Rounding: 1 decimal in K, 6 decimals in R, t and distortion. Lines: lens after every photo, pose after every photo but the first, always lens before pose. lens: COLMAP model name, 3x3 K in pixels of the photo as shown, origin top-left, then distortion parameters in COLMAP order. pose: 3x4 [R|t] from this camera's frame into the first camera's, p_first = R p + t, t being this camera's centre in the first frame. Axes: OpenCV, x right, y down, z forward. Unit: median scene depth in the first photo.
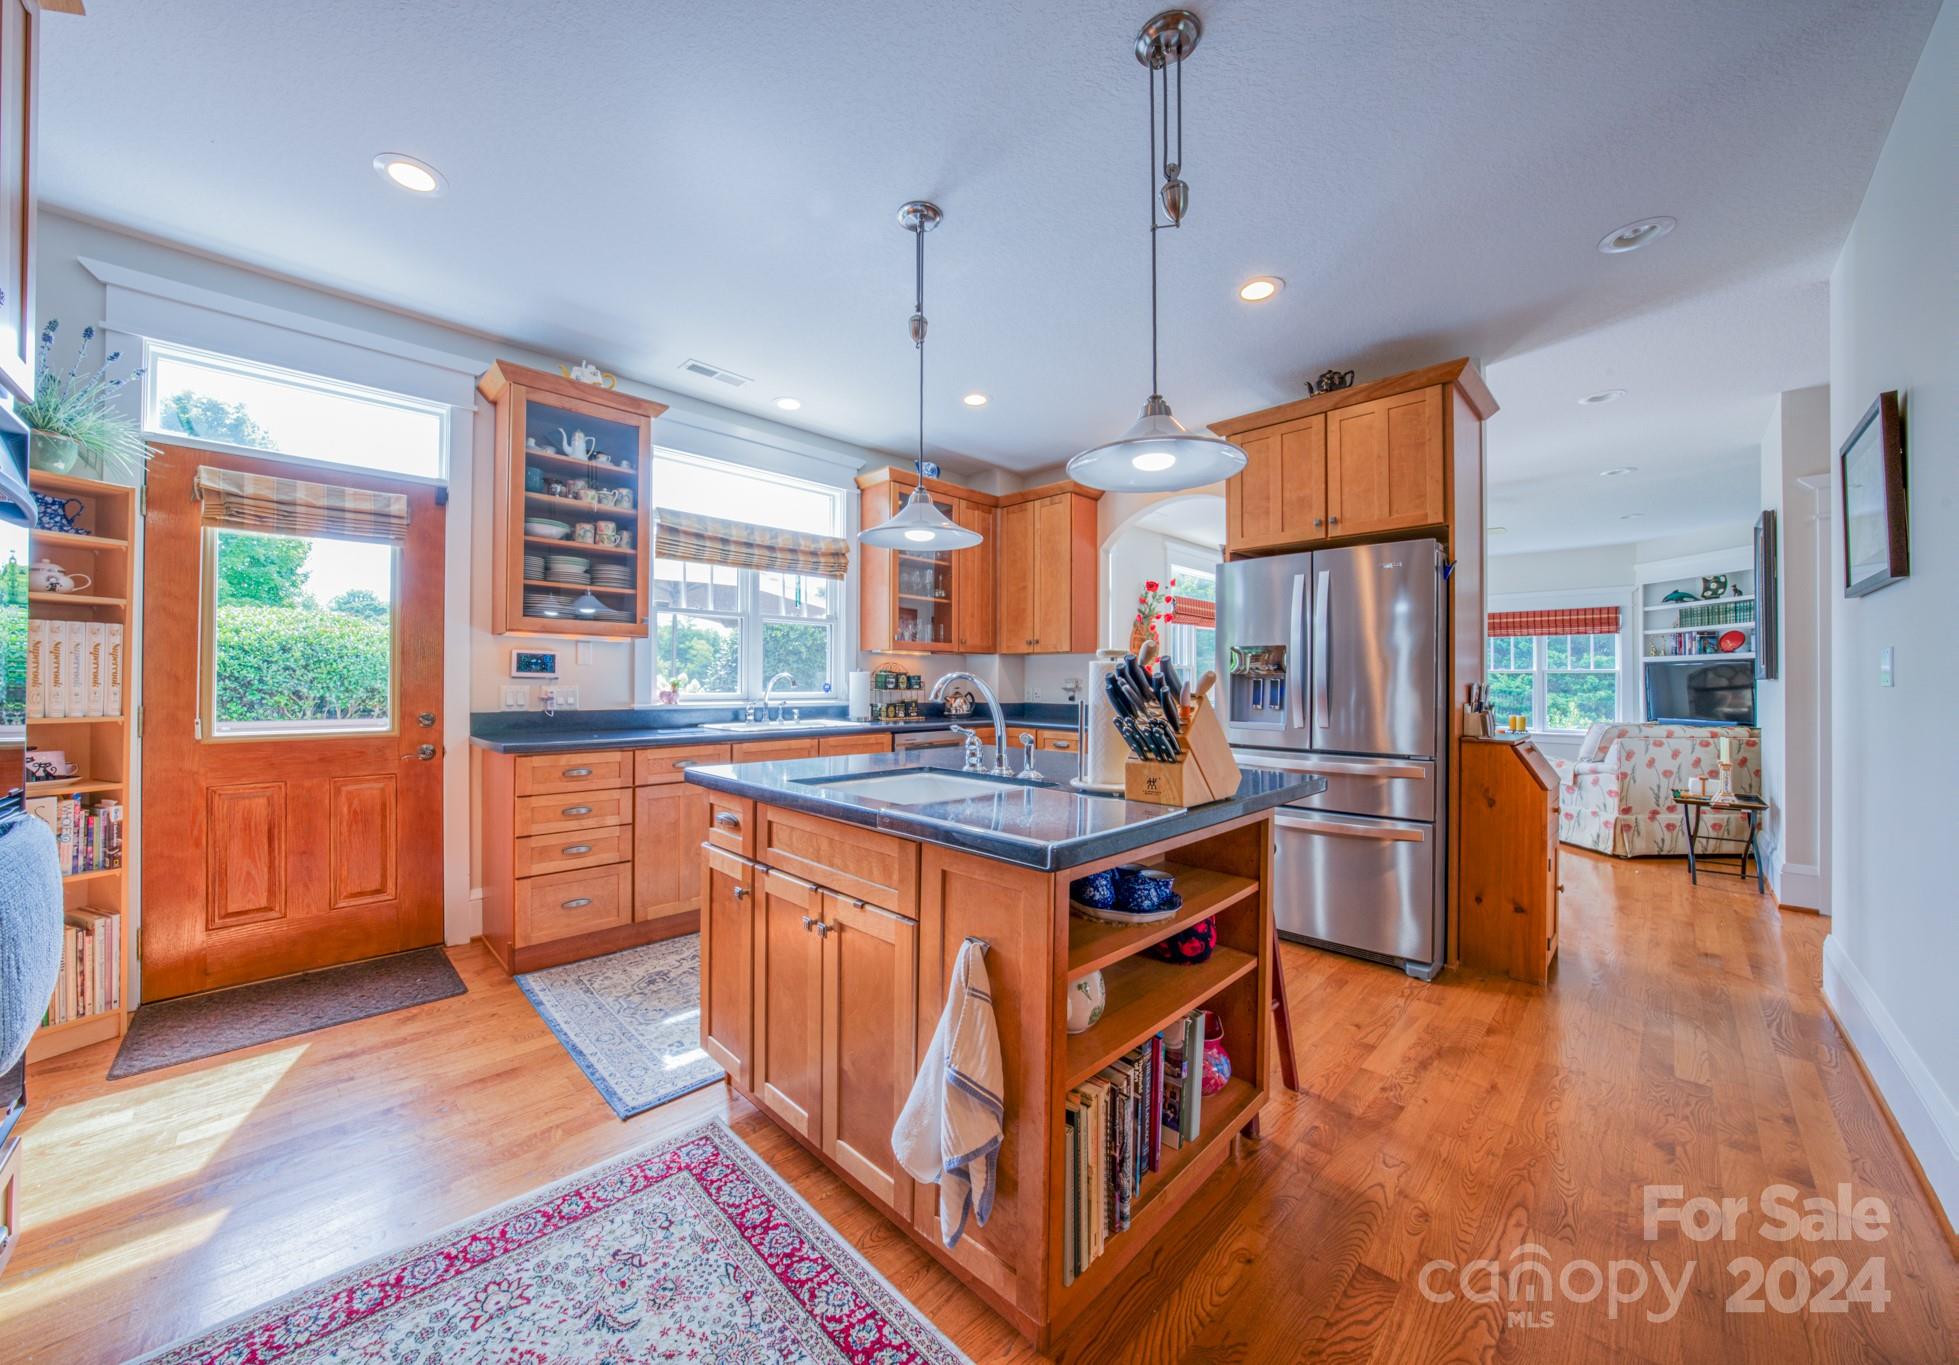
lens RADIAL K [[712.8, 0, 931.0], [0, 712.8, 678.1], [0, 0, 1]] dist [-0.013335, 0.000658]
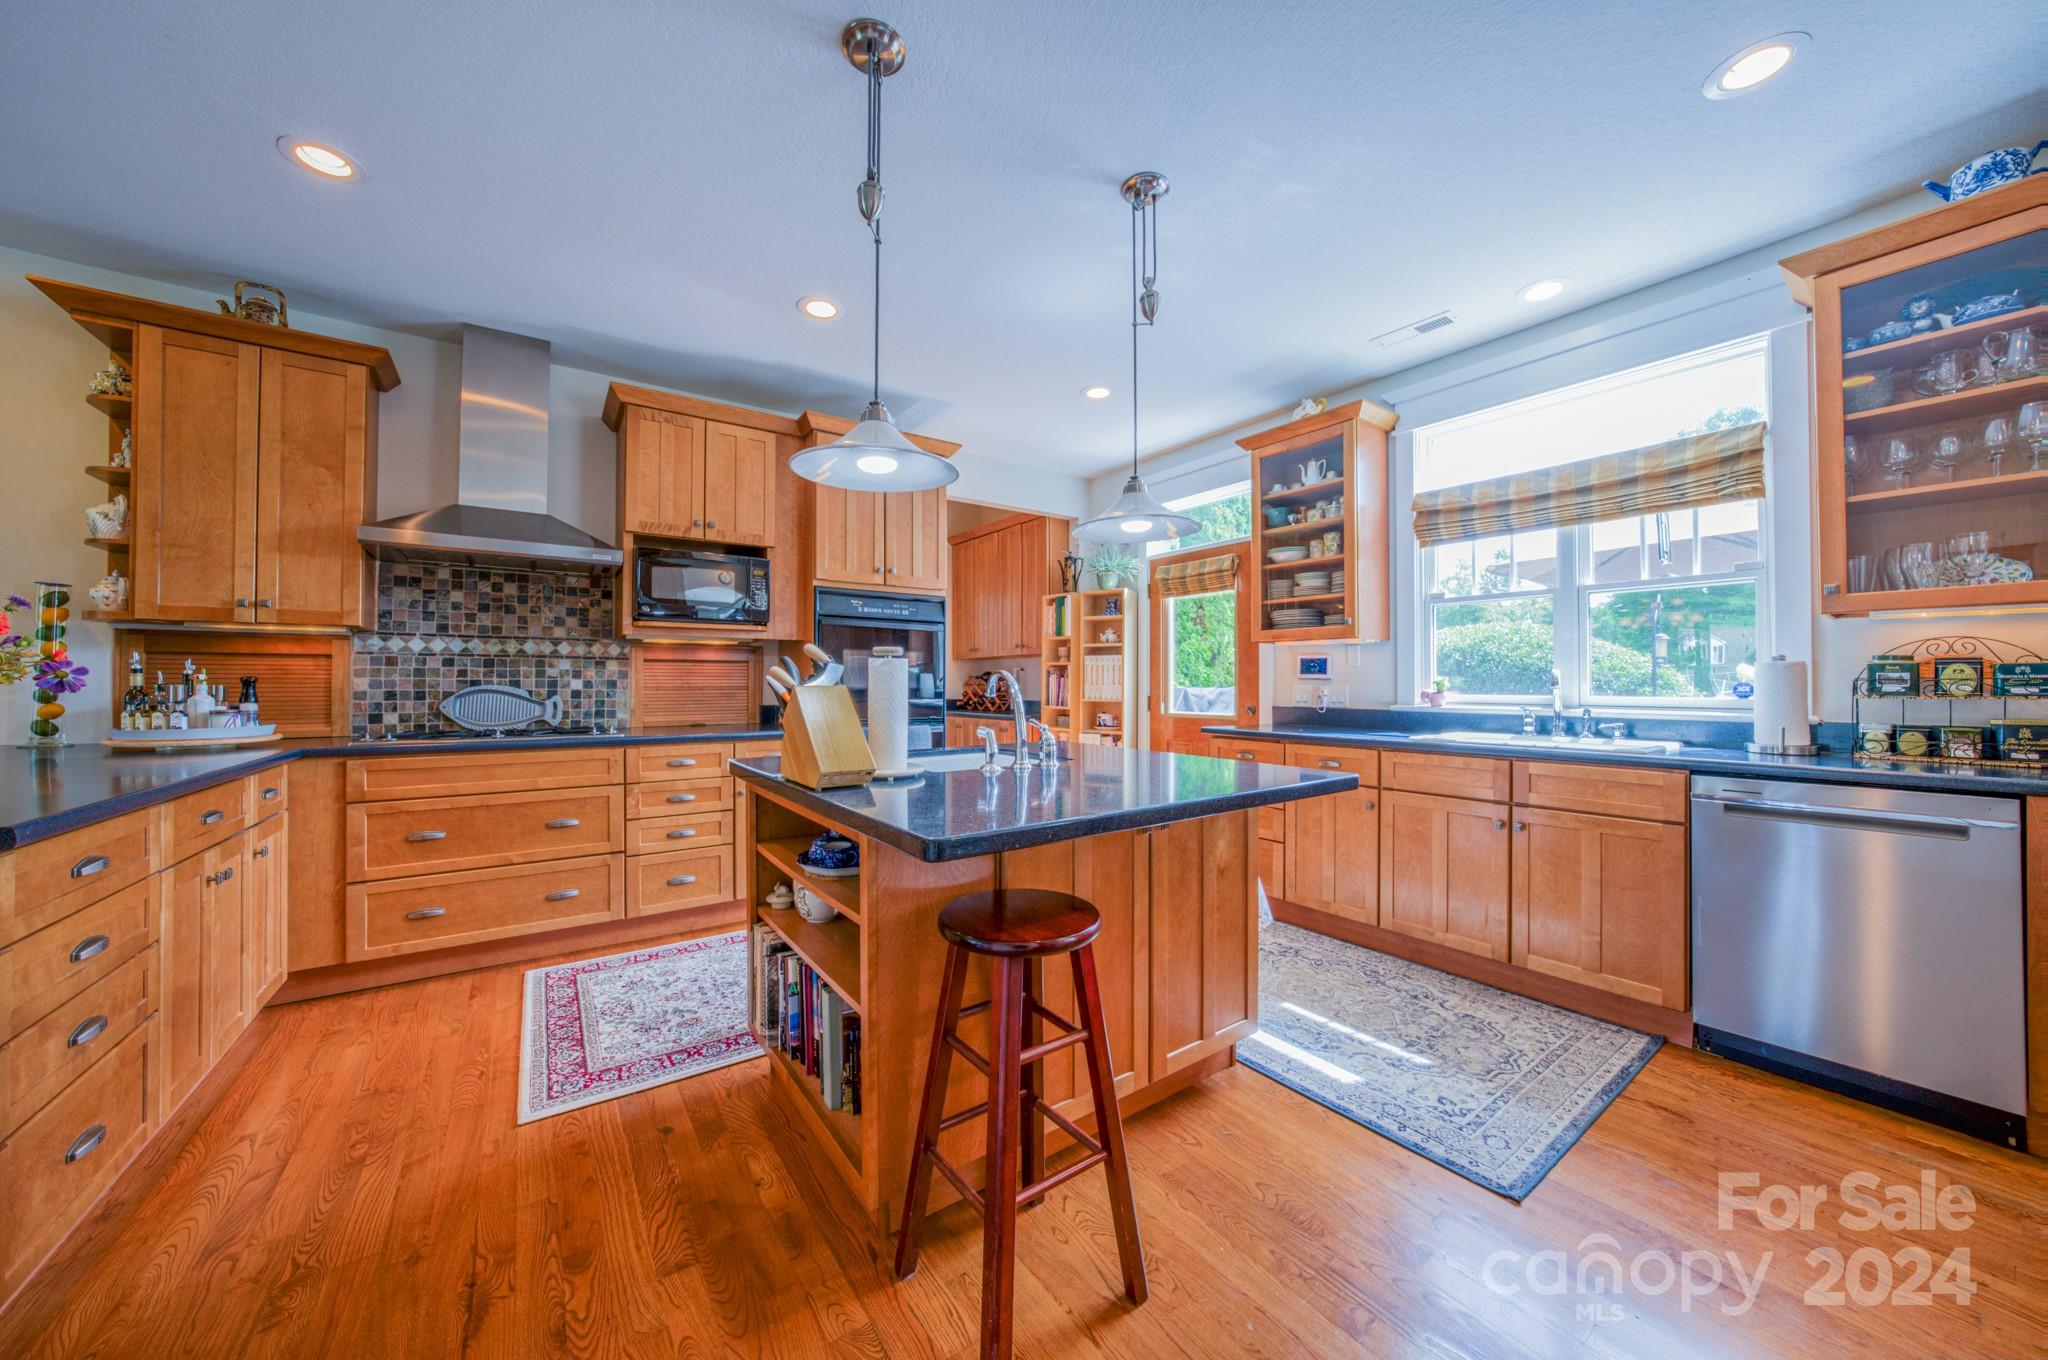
lens RADIAL K [[710.3, 0, 1025.9], [0, 710.3, 676.0], [0, 0, 1]] dist [-0.017083, 0.002455]
pose [[-0.139387, -0.015707, -0.990113, 0.615292], [0.002367, 0.999866, -0.016194, 0.011568], [0.990235, -0.004600, -0.139331, 0.640678]]
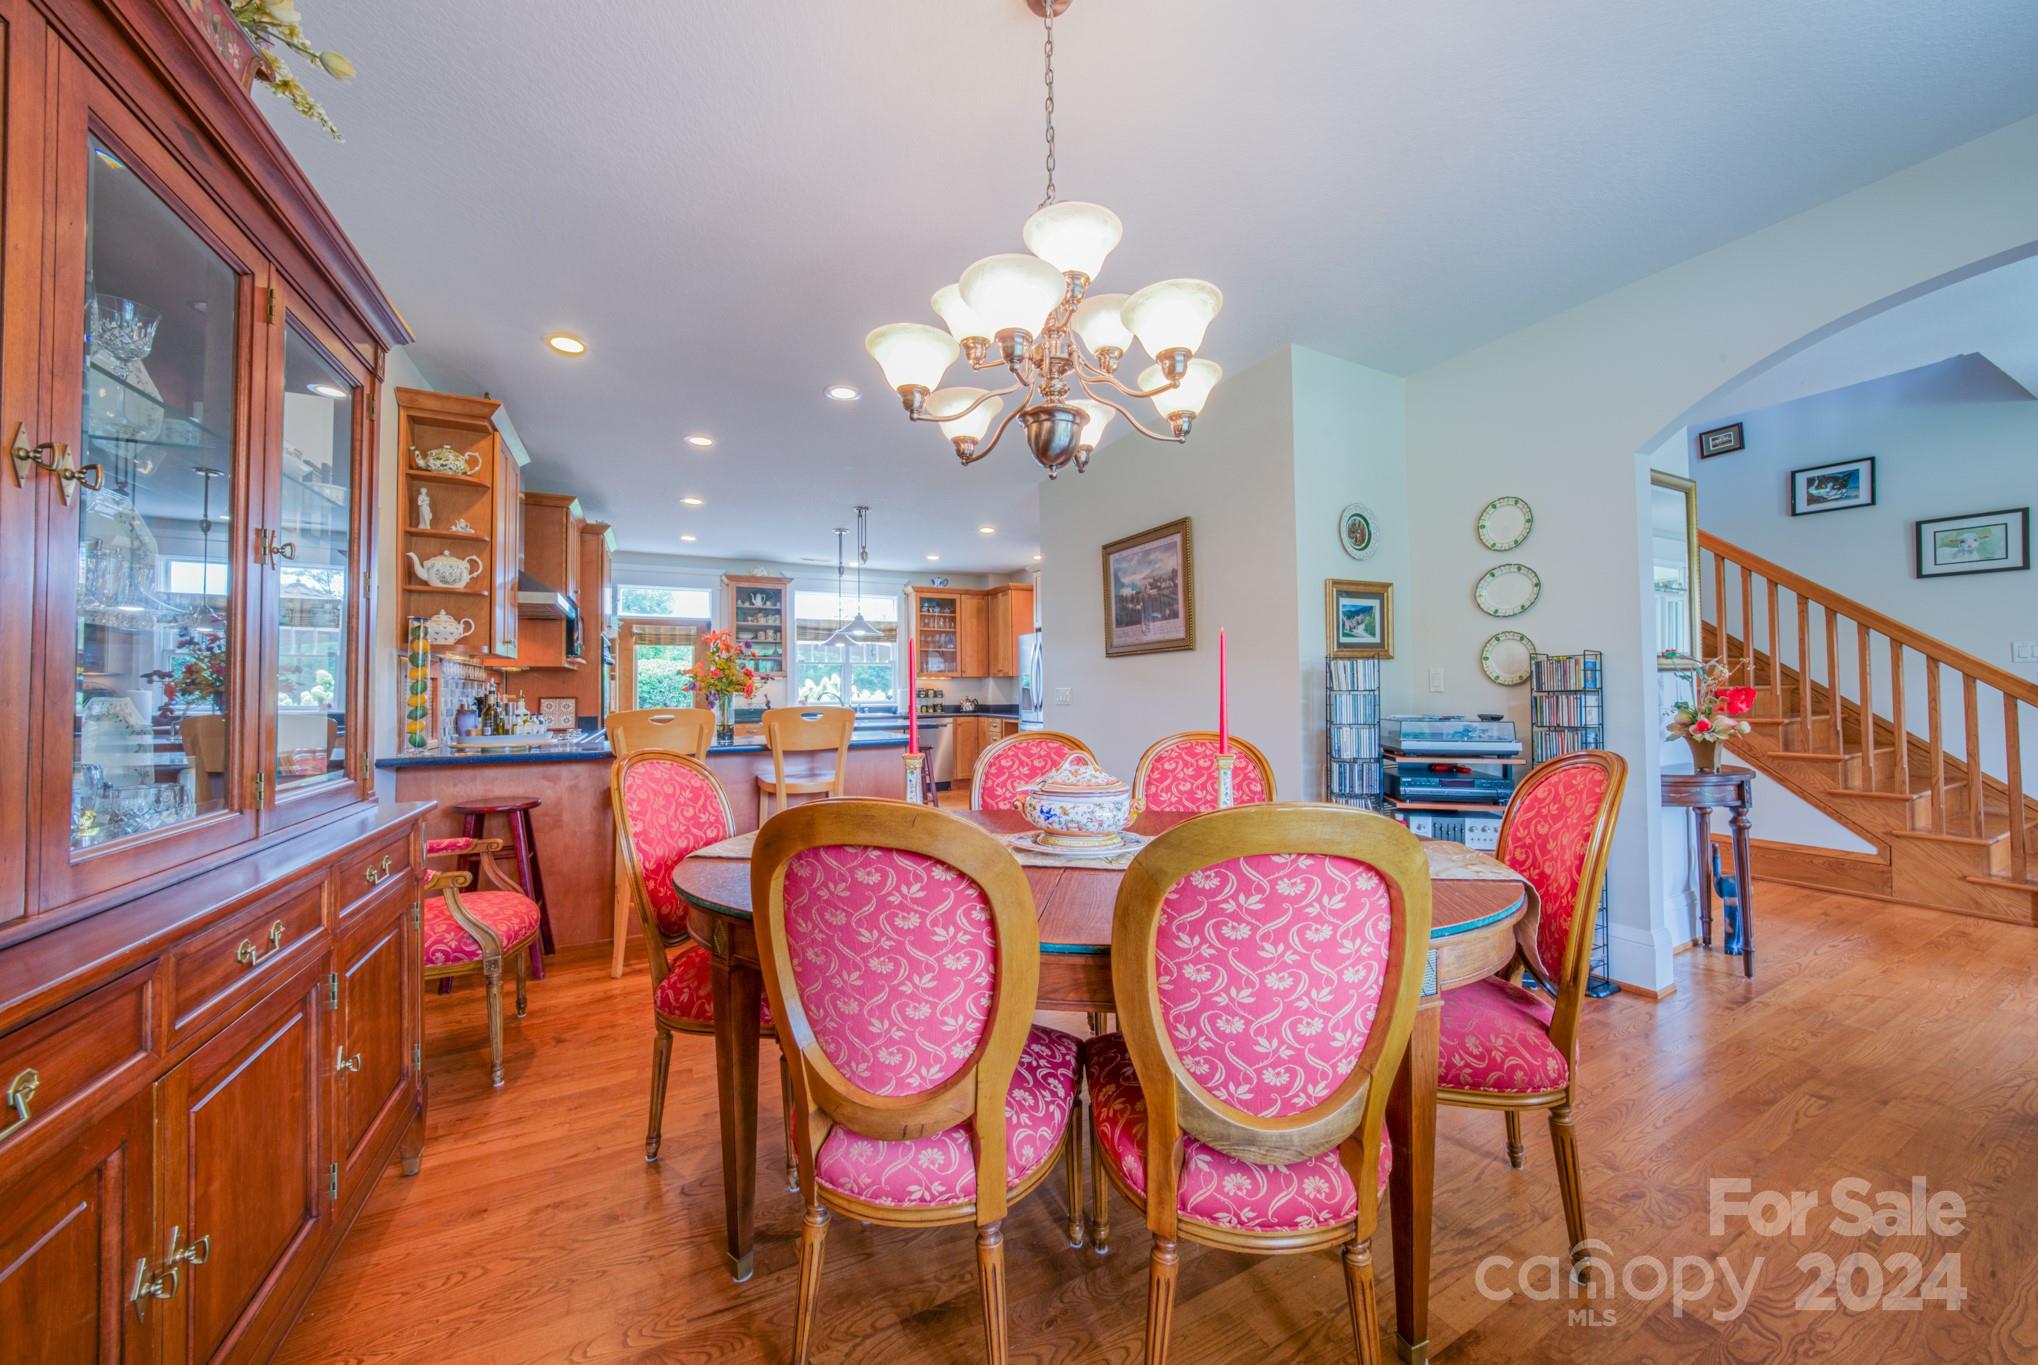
lens RADIAL K [[706.9, 0, 1034.8], [0, 706.9, 667.0], [0, 0, 1]] dist [-0.017083, 0.002455]
pose [[0.958934, -0.027573, -0.282285, 0.997823], [0.018776, 0.999251, -0.033822, 0.003527], [0.283006, 0.027133, 0.958734, -0.959149]]
